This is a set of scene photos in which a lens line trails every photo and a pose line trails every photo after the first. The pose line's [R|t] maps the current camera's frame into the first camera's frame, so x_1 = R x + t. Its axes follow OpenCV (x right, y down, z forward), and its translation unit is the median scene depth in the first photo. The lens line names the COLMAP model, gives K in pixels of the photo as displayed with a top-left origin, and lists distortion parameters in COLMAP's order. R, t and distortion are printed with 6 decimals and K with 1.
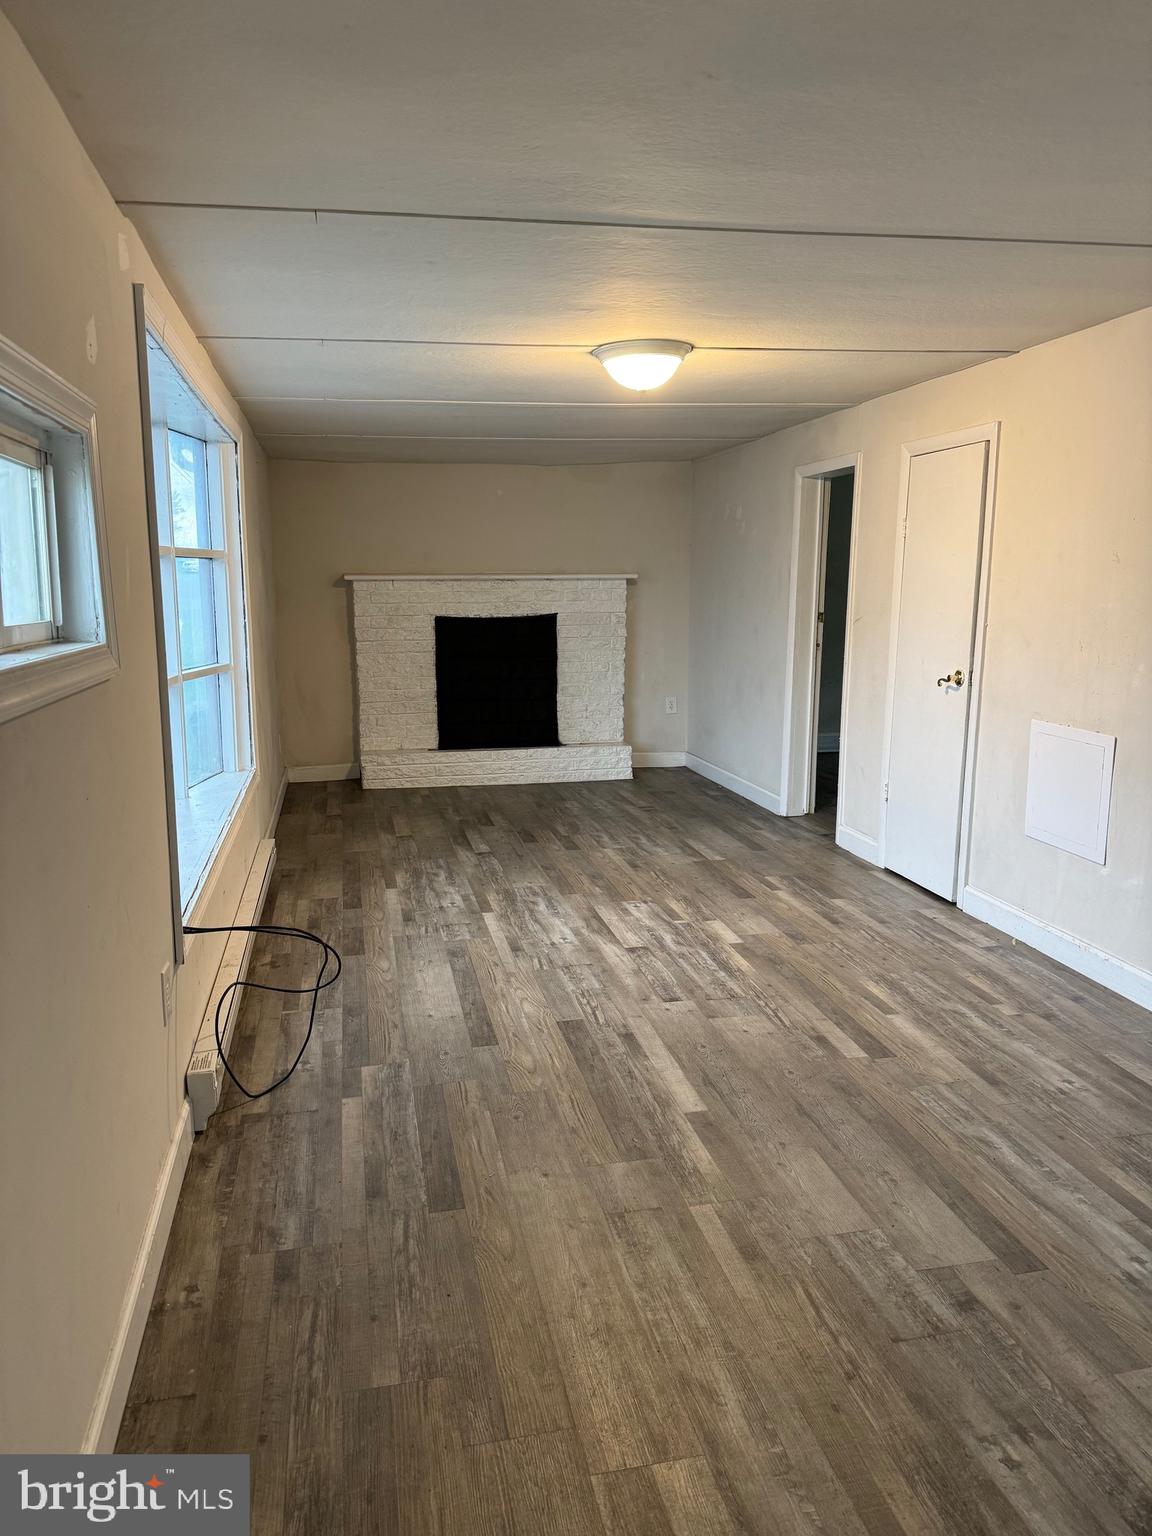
lens RADIAL K [[1066.6, 0, 576.0], [0, 1066.6, 768.0], [0, 0, 1]] dist [0.132618, -0.148136]
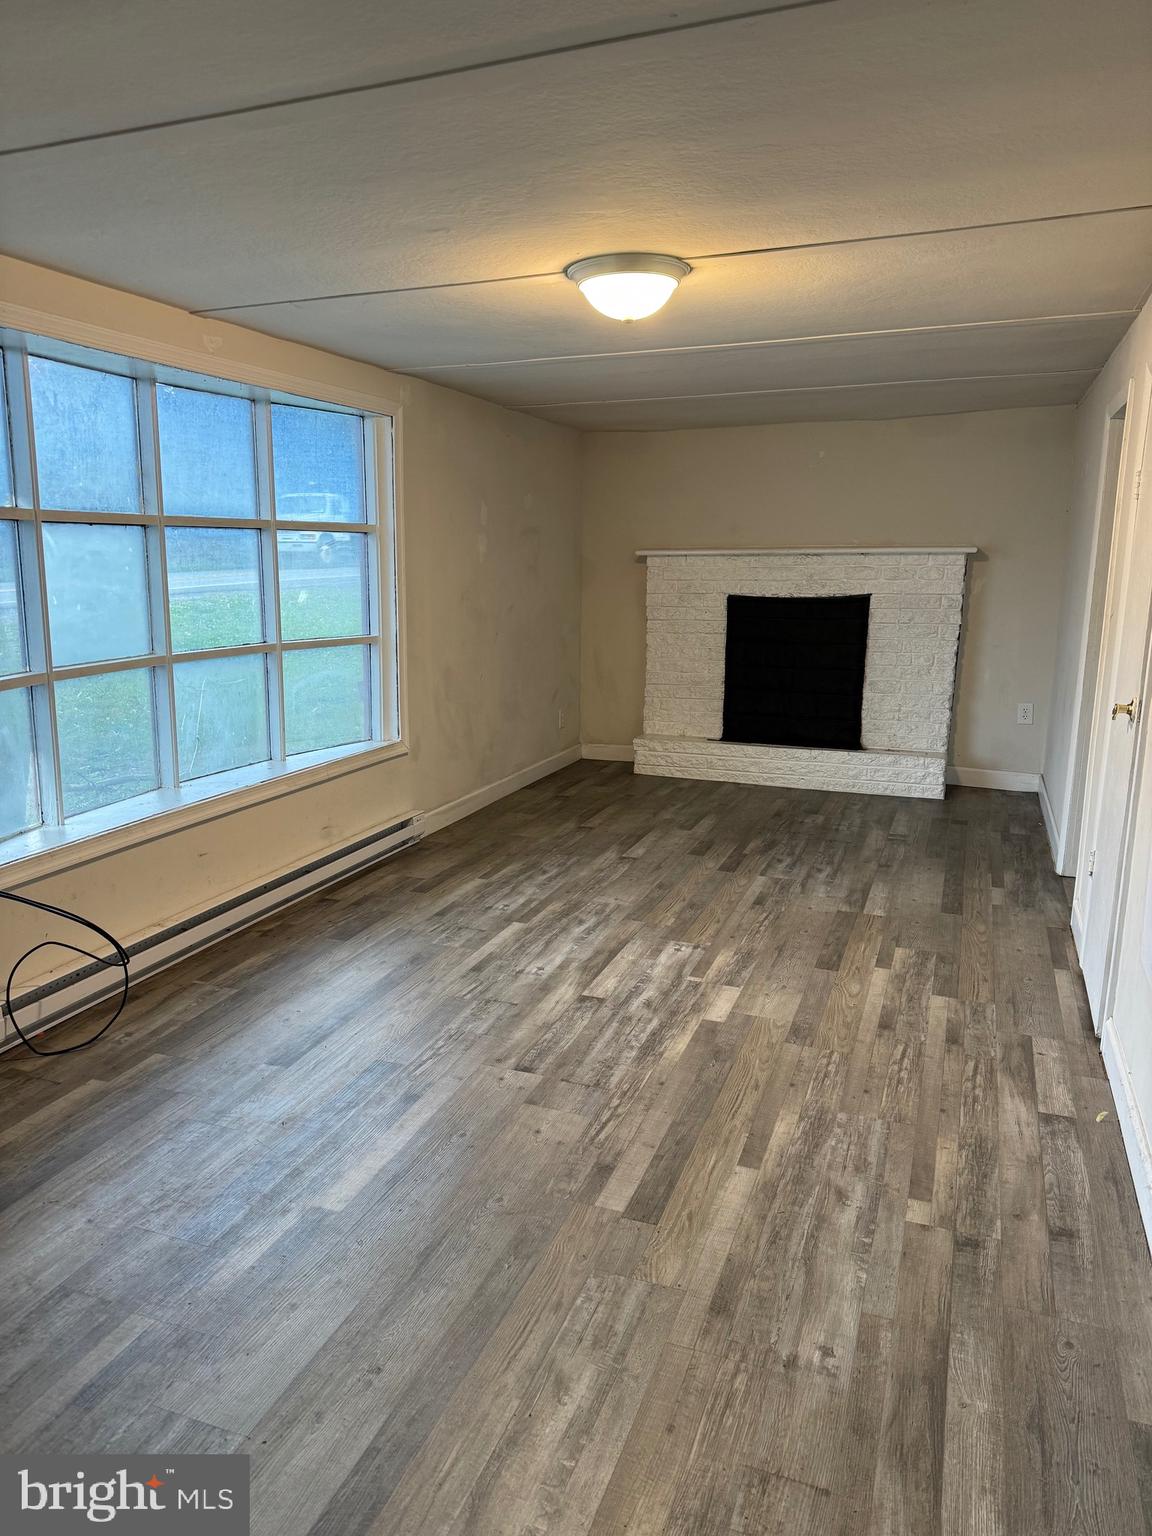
lens RADIAL K [[1066.9, 0, 576.0], [0, 1066.9, 768.0], [0, 0, 1]] dist [0.089278, -0.102214]
pose [[0.842199, 0.112525, -0.527294, 0.401997], [-0.101343, 0.993586, 0.050168, -0.043084], [0.529557, 0.011186, 0.848200, 0.247849]]
